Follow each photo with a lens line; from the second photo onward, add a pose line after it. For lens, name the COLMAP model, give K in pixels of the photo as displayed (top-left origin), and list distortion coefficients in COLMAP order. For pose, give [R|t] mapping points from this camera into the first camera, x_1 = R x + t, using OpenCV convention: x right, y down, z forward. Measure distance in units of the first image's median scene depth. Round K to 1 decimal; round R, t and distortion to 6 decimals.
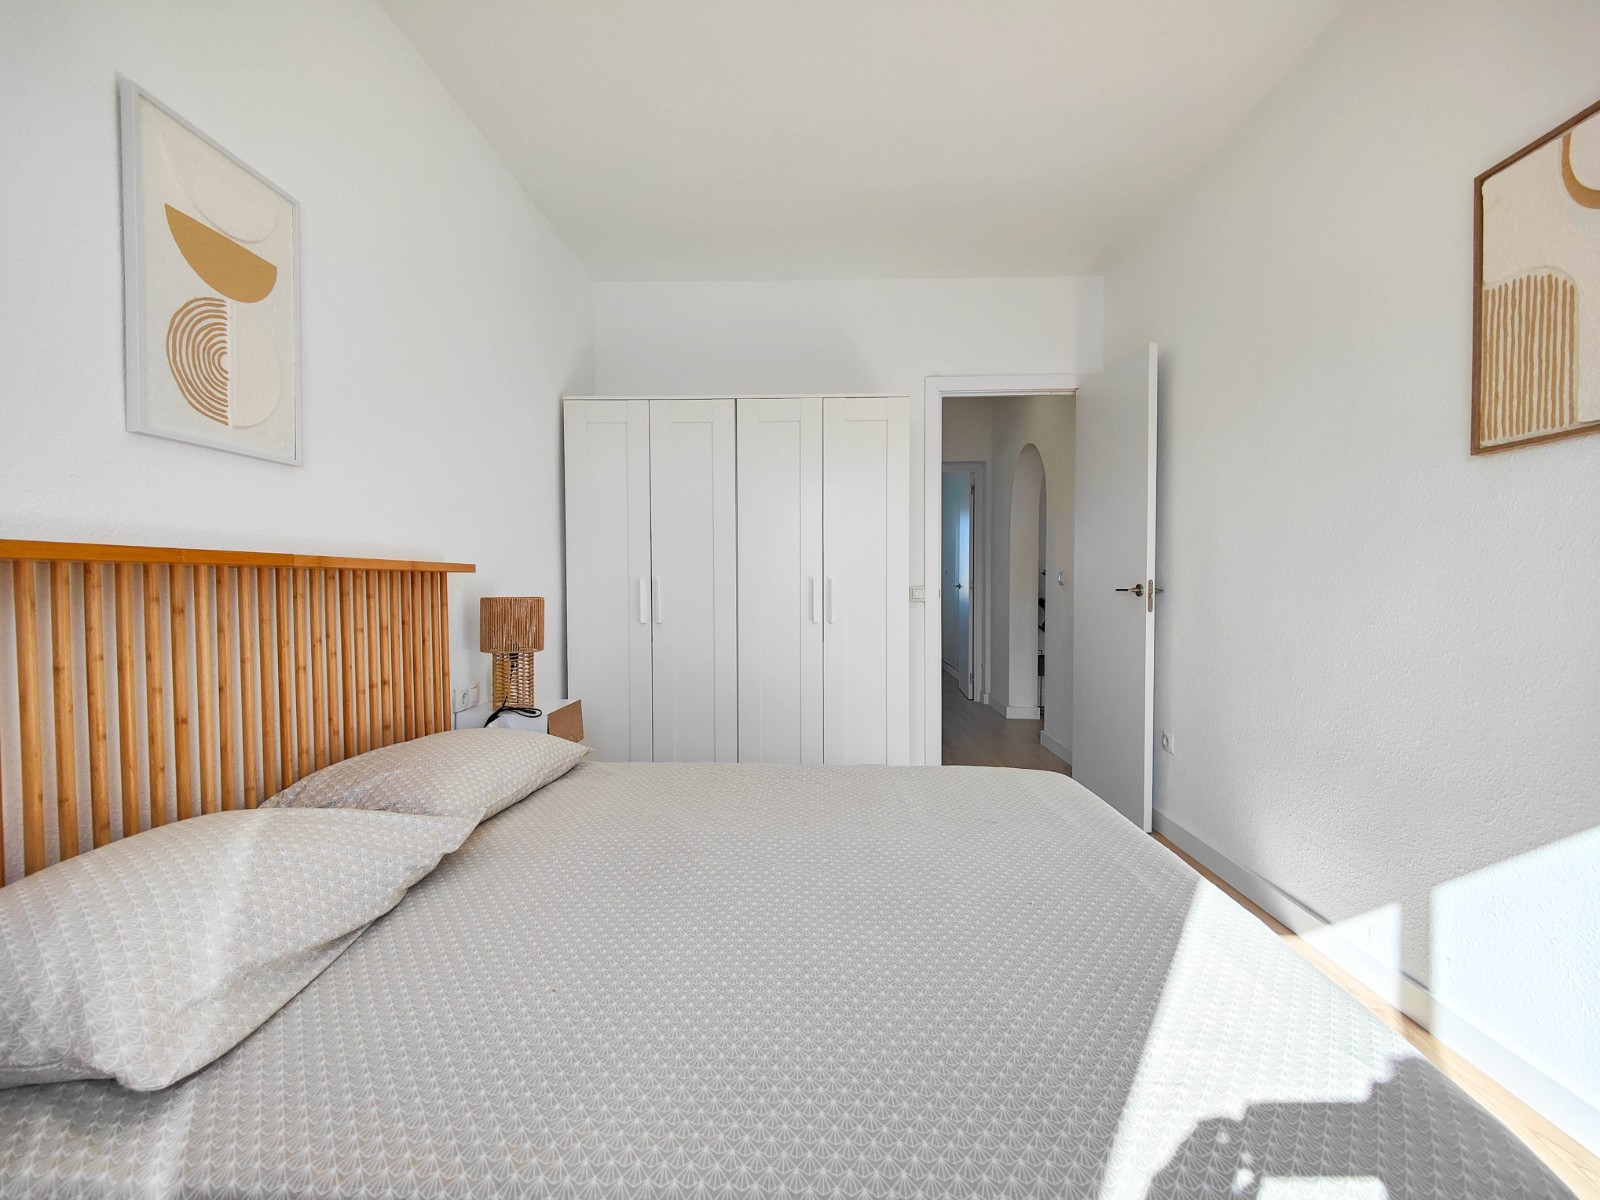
lens RADIAL K [[722.7, 0, 794.7], [0, 722.7, 596.6], [0, 0, 1]] dist [0.028345, -0.018025]
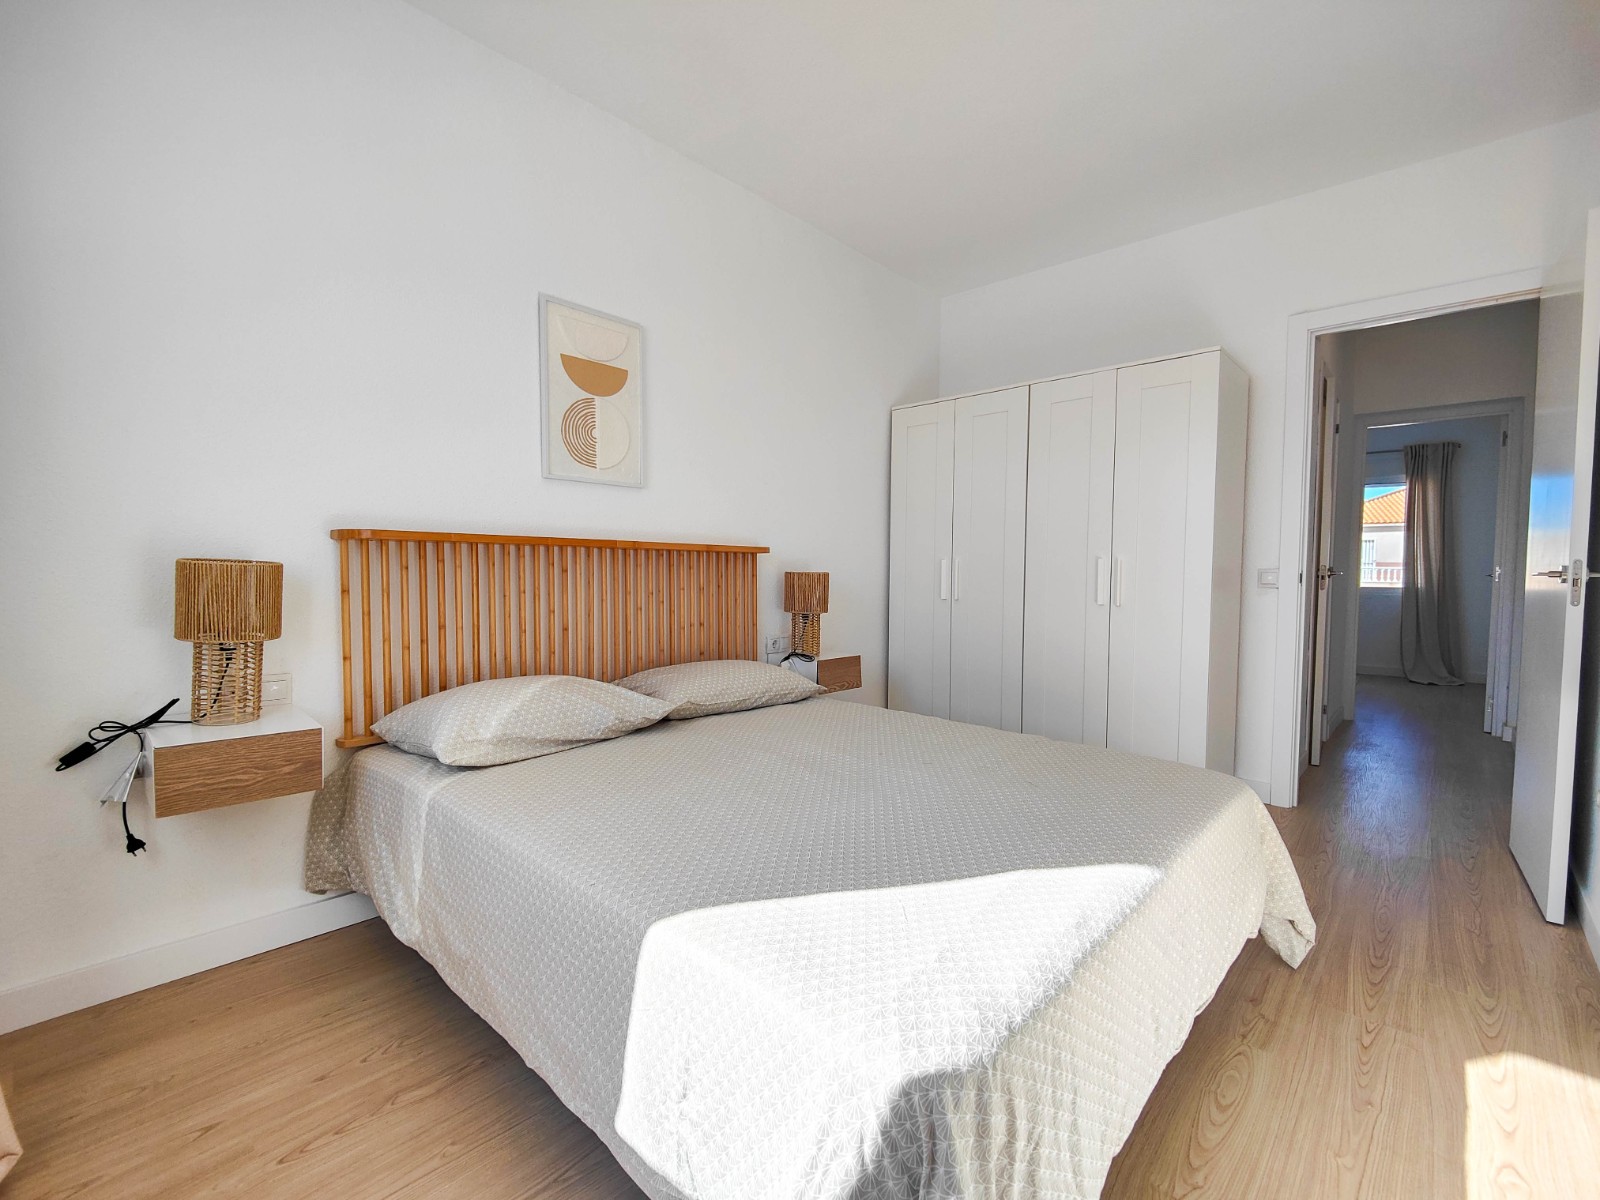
lens RADIAL K [[722.6, 0, 812.0], [0, 722.6, 608.4], [0, 0, 1]] dist [0.027177, -0.015213]
pose [[0.751581, 0.037855, -0.658554, 0.685844], [-0.020071, 0.999202, 0.034530, 0.030590], [0.659336, -0.012735, 0.751741, 0.010119]]
